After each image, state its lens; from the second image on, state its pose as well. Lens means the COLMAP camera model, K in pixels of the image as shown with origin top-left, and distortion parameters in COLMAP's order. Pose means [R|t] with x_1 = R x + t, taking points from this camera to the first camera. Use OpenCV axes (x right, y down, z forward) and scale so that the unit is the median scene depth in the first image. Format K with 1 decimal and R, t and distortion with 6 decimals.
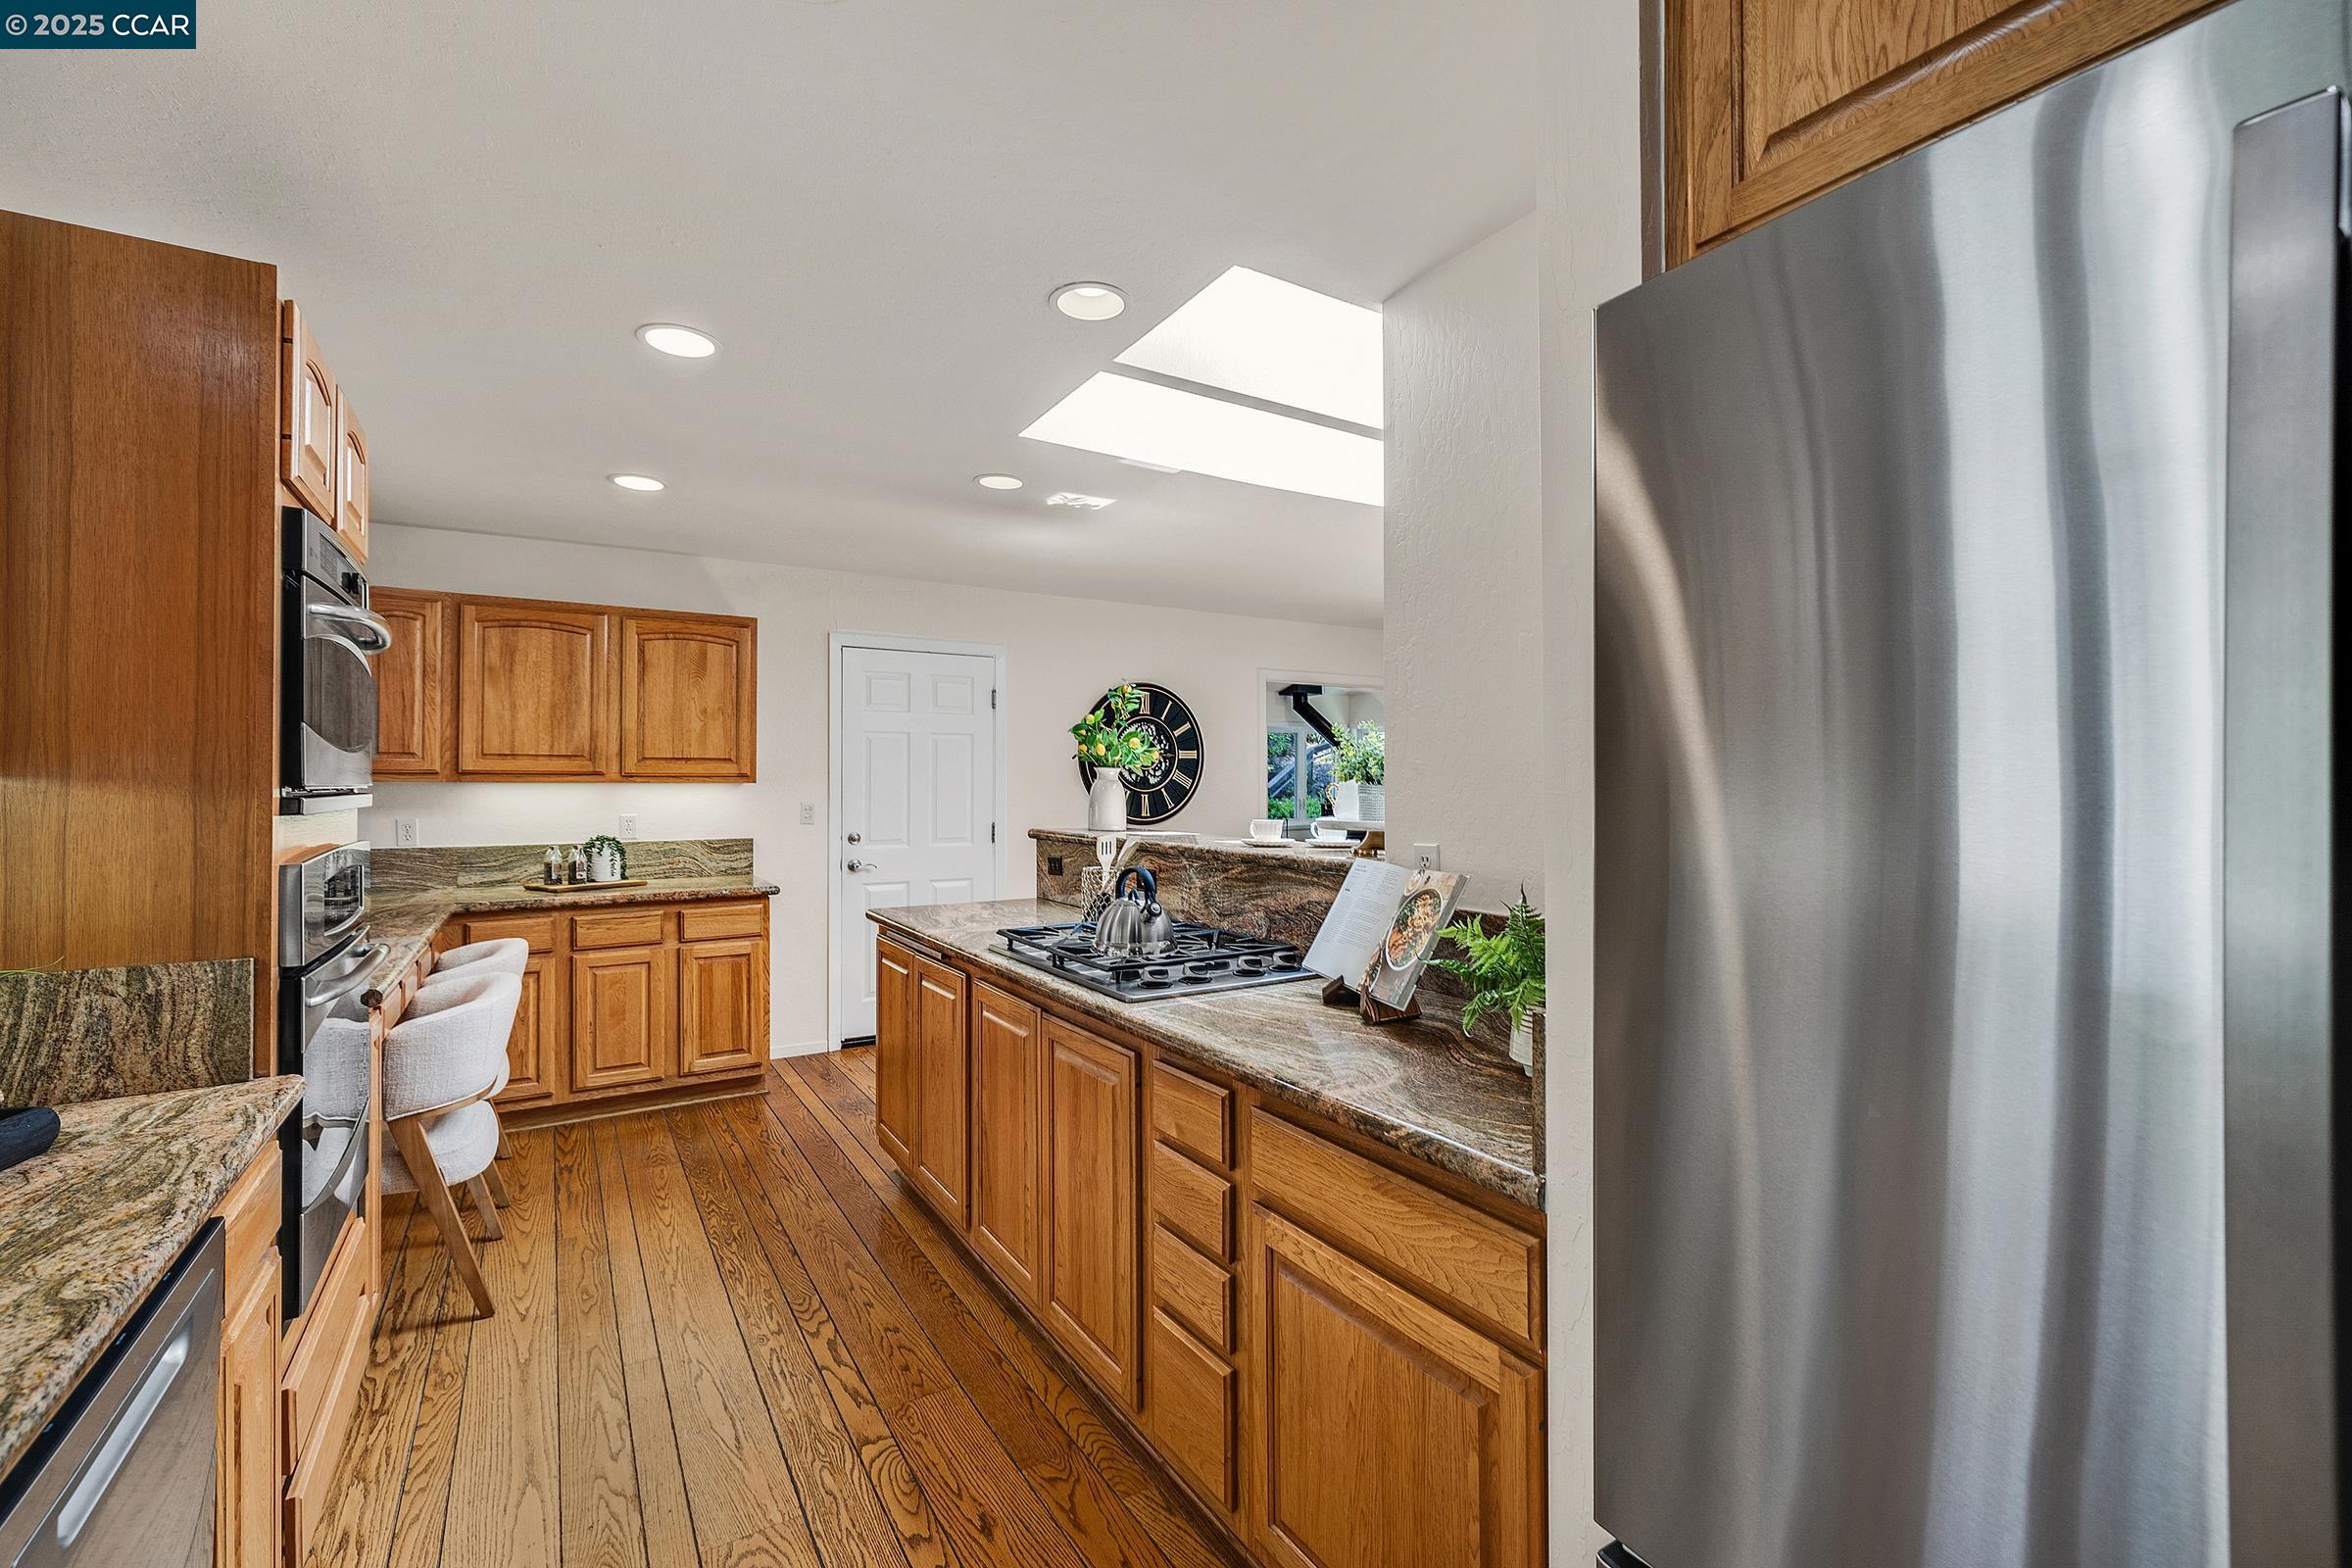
lens RADIAL K [[980.3, 0, 1186.0], [0, 980.3, 765.6], [0, 0, 1]] dist [-0.003945, 0.001620]
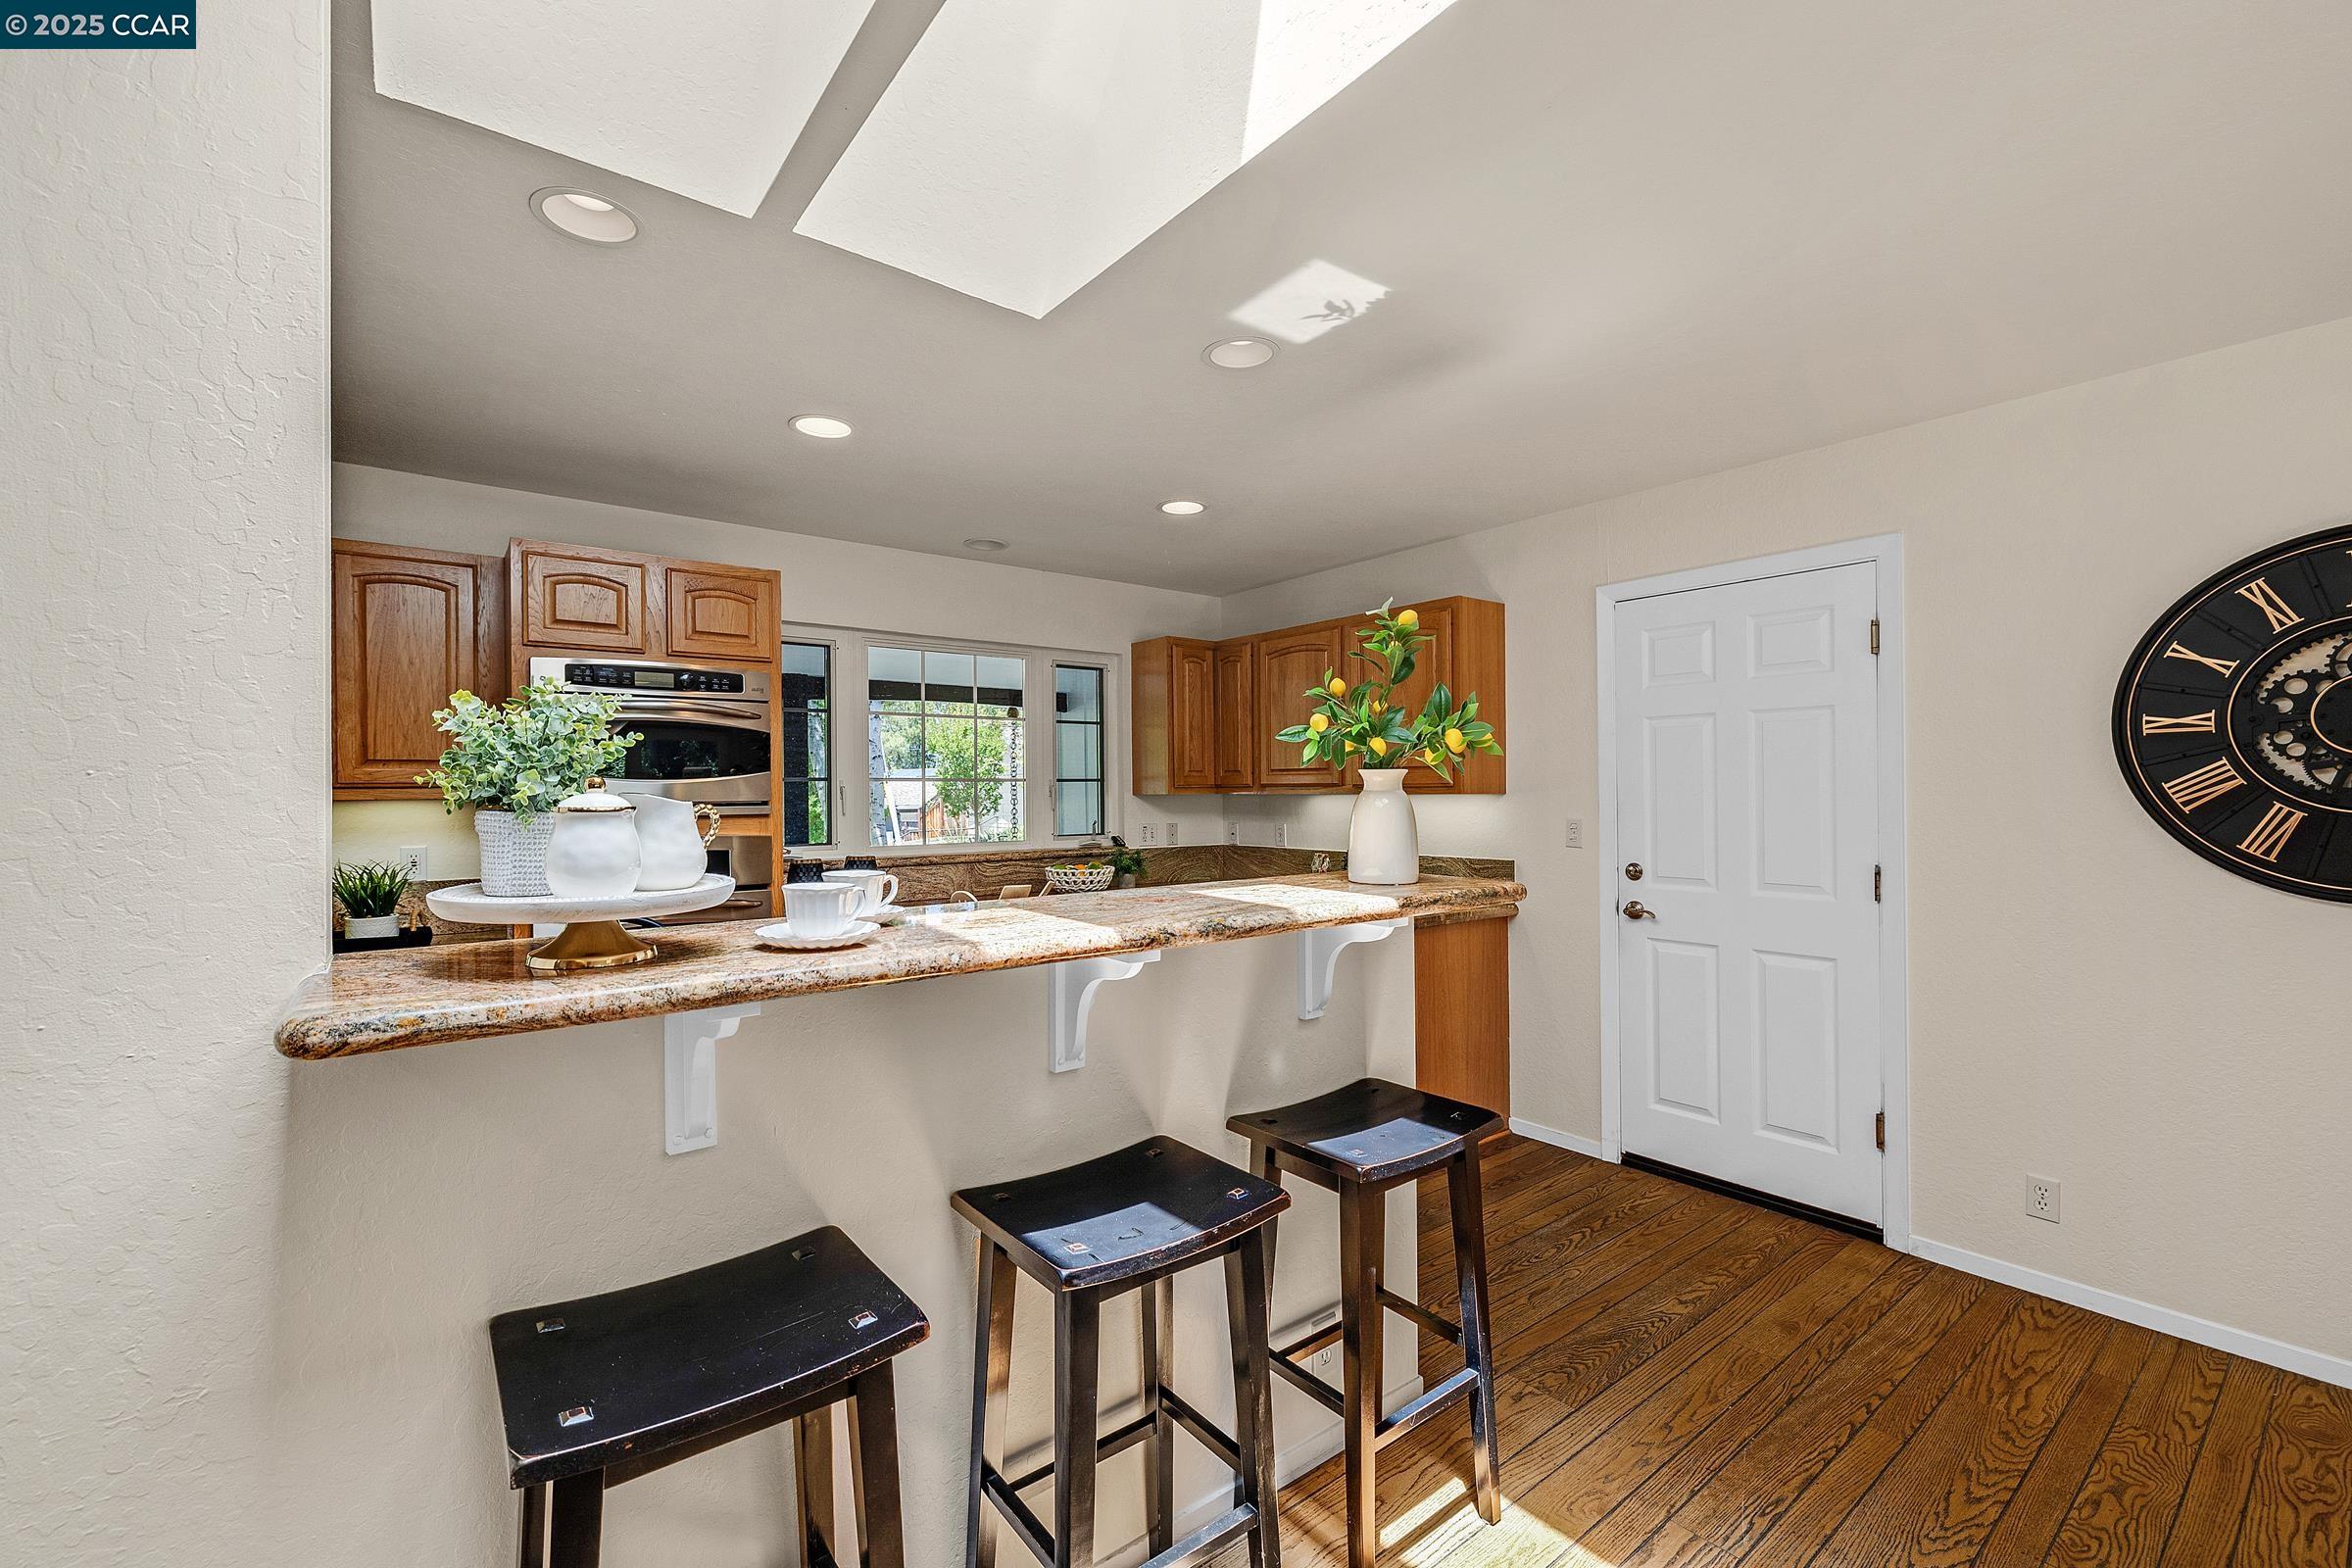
lens RADIAL K [[980.3, 0, 1178.6], [0, 980.3, 791.8], [0, 0, 1]] dist [-0.003945, 0.001620]
pose [[0.088565, -0.001327, -0.996070, 0.332680], [0.020942, 0.999781, 0.000531, 0.009470], [0.995850, -0.020907, 0.088573, 0.613468]]
